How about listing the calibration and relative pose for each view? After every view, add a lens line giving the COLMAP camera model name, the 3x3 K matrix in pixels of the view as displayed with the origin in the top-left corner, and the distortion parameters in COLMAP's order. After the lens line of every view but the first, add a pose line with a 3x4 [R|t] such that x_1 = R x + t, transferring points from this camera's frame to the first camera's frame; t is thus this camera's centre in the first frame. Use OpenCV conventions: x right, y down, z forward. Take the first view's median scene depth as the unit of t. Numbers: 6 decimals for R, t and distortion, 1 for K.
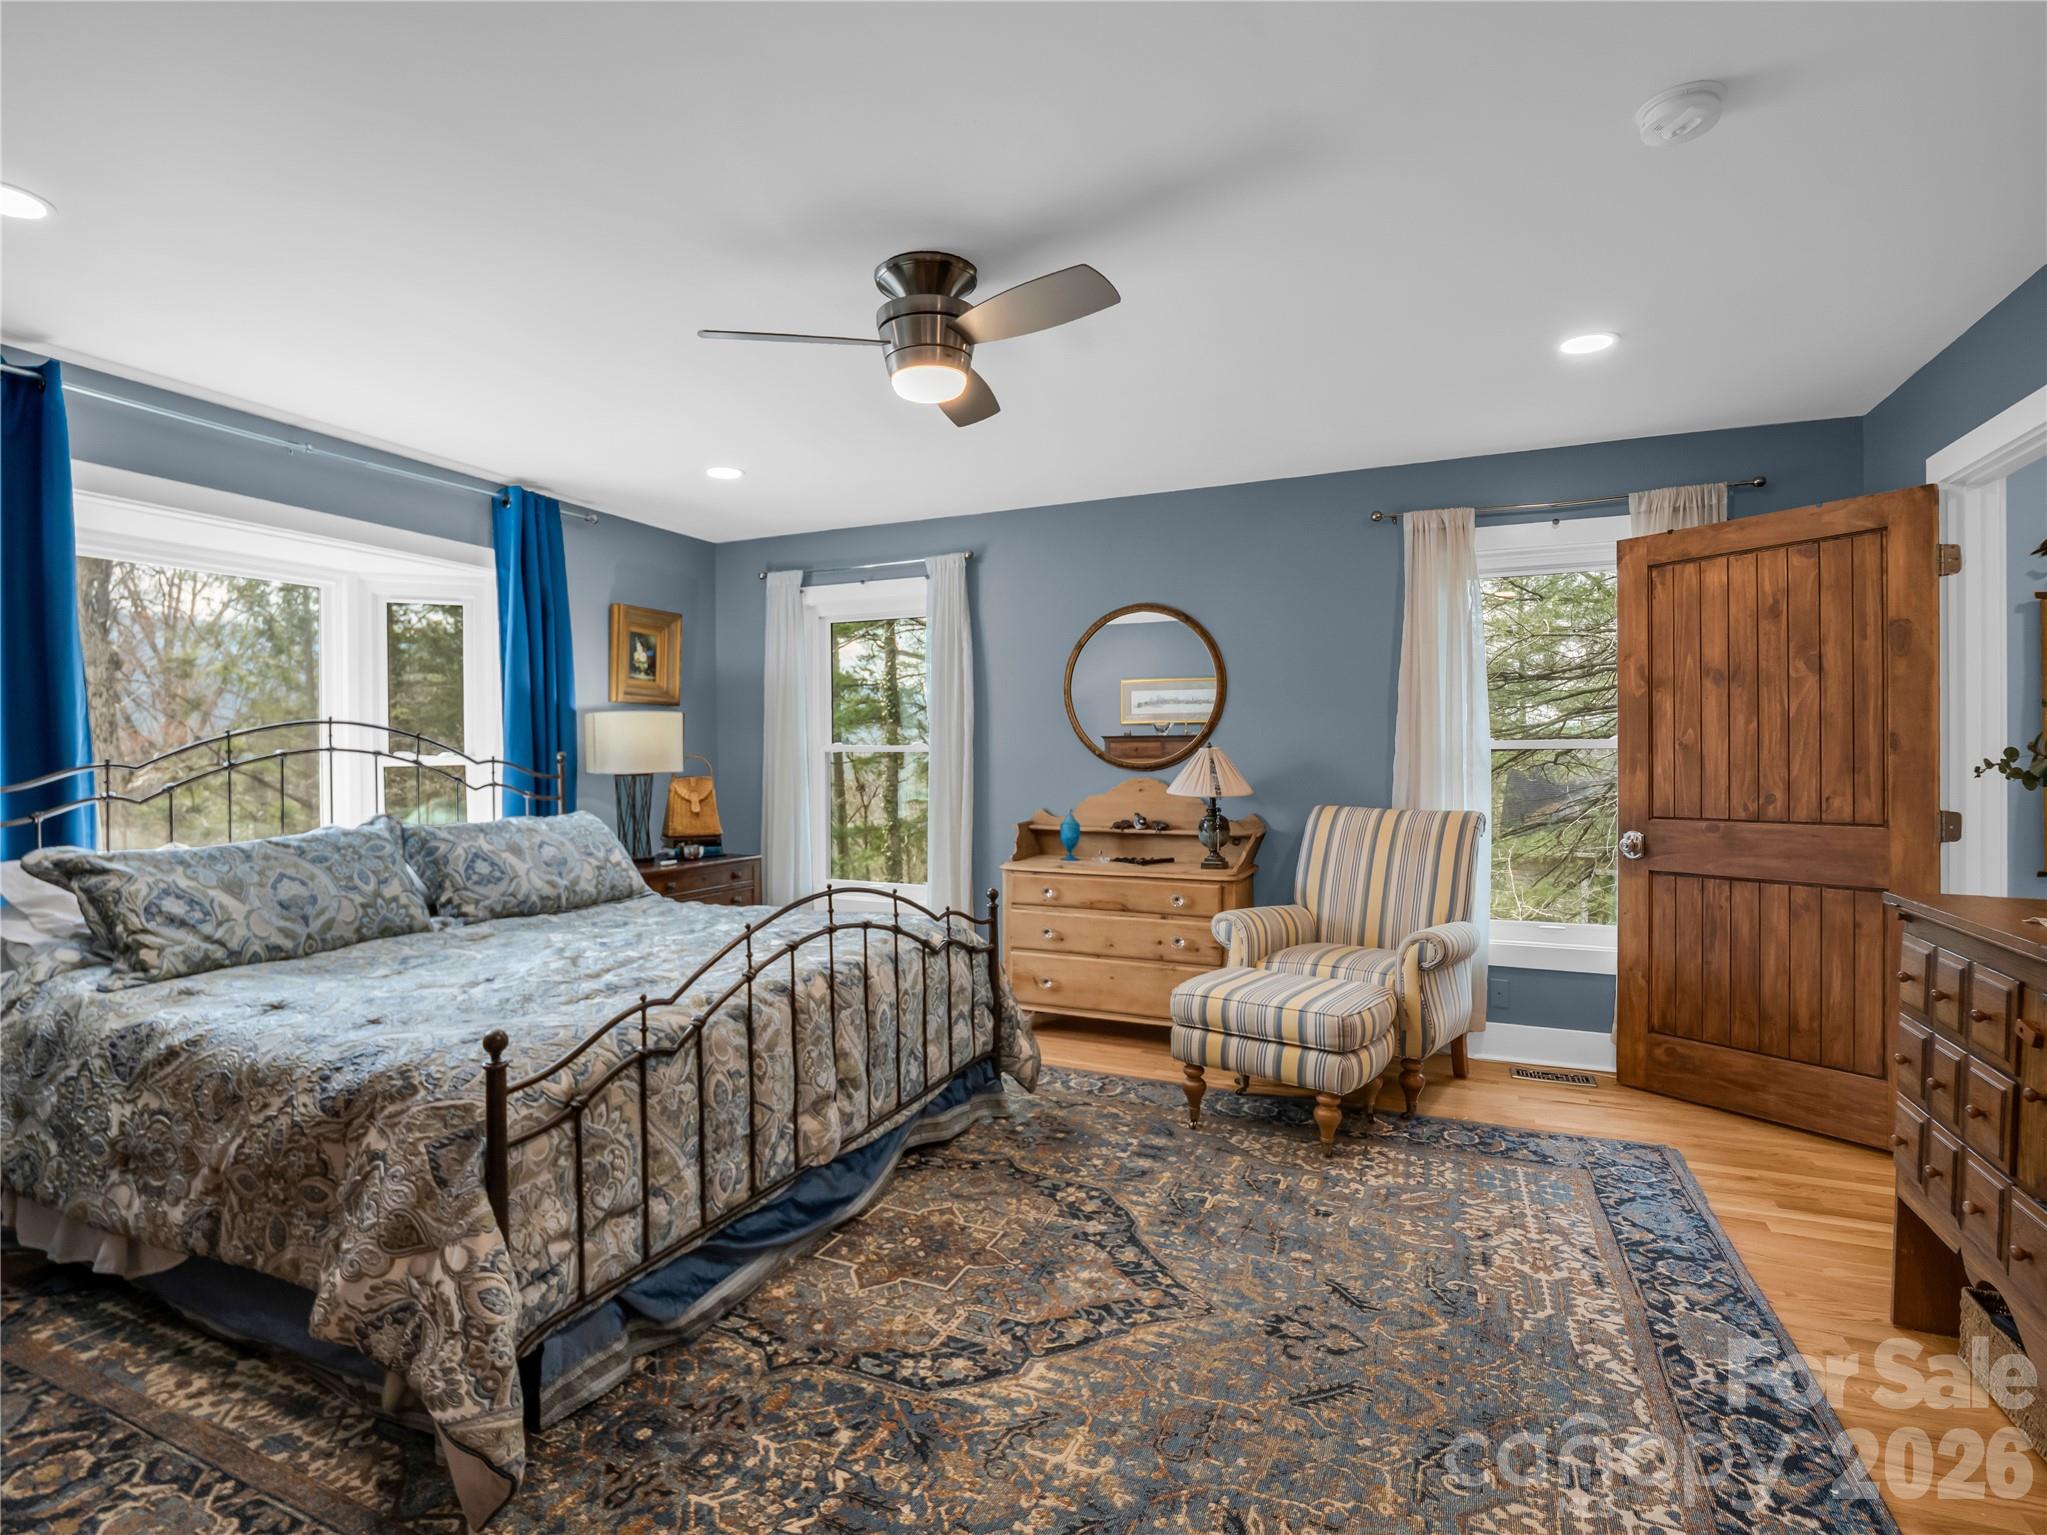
lens RADIAL K [[1011.6, 0, 997.1], [0, 1011.6, 764.0], [0, 0, 1]] dist [-0.002609, -0.009605]
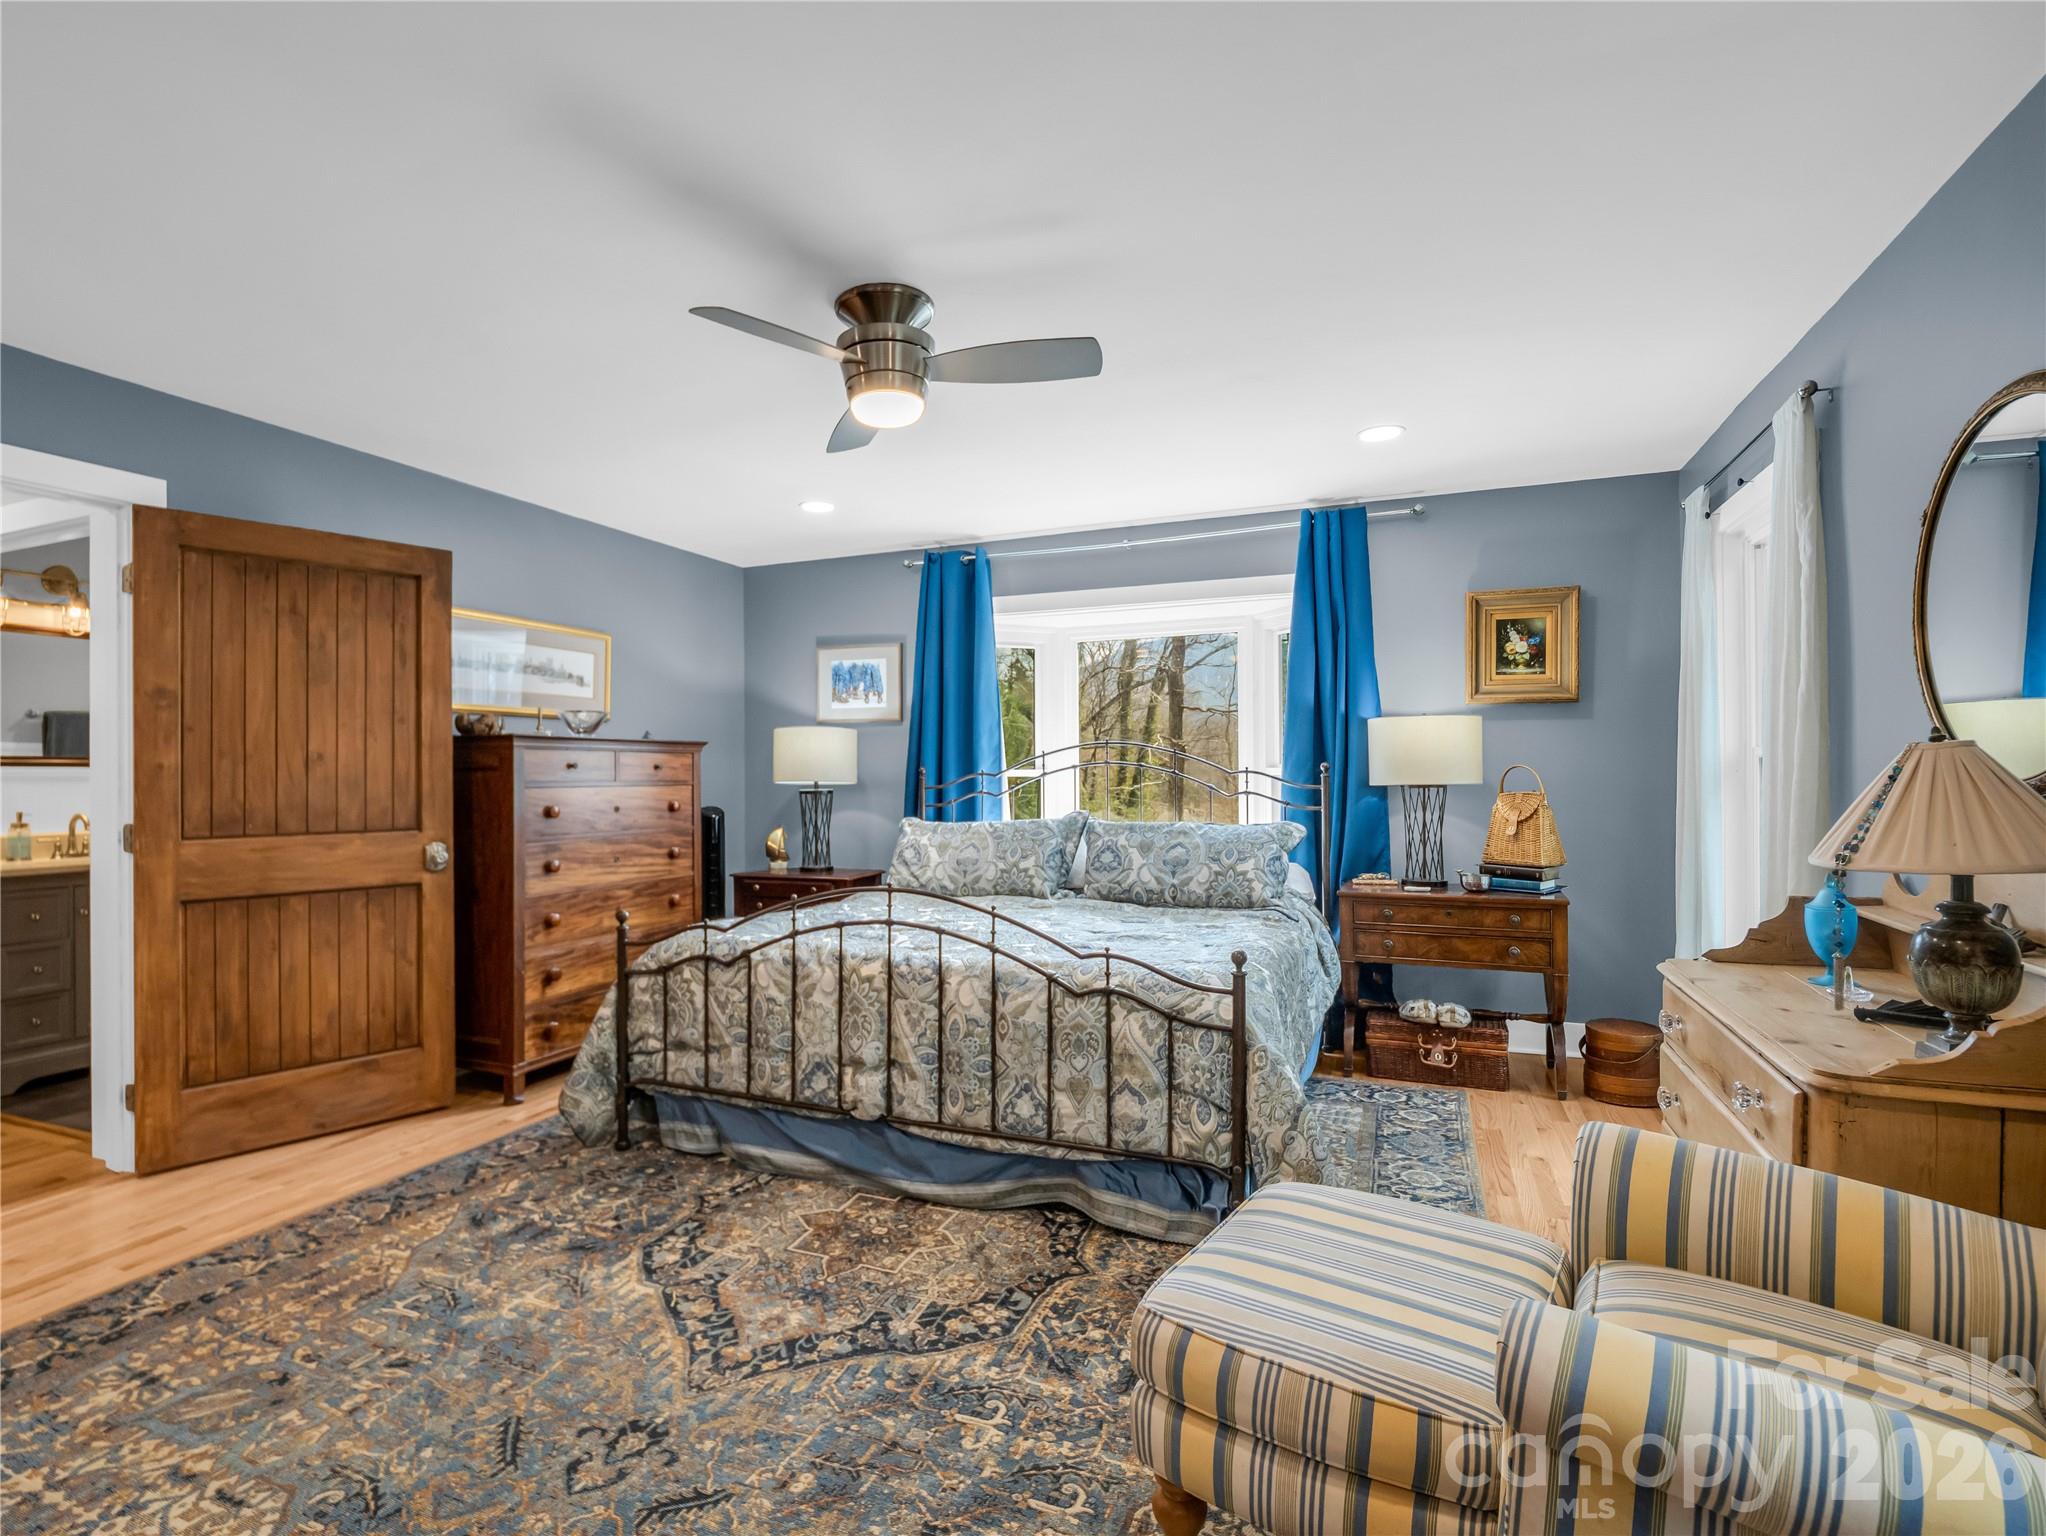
lens RADIAL K [[1024.9, 0, 965.5], [0, 1024.9, 761.7], [0, 0, 1]] dist [0.000048, -0.000116]
pose [[0.018536, -0.005092, -0.999815, 0.984997], [-0.002573, 0.999983, -0.005141, -0.010748], [0.999825, 0.002668, 0.018522, 1.064056]]
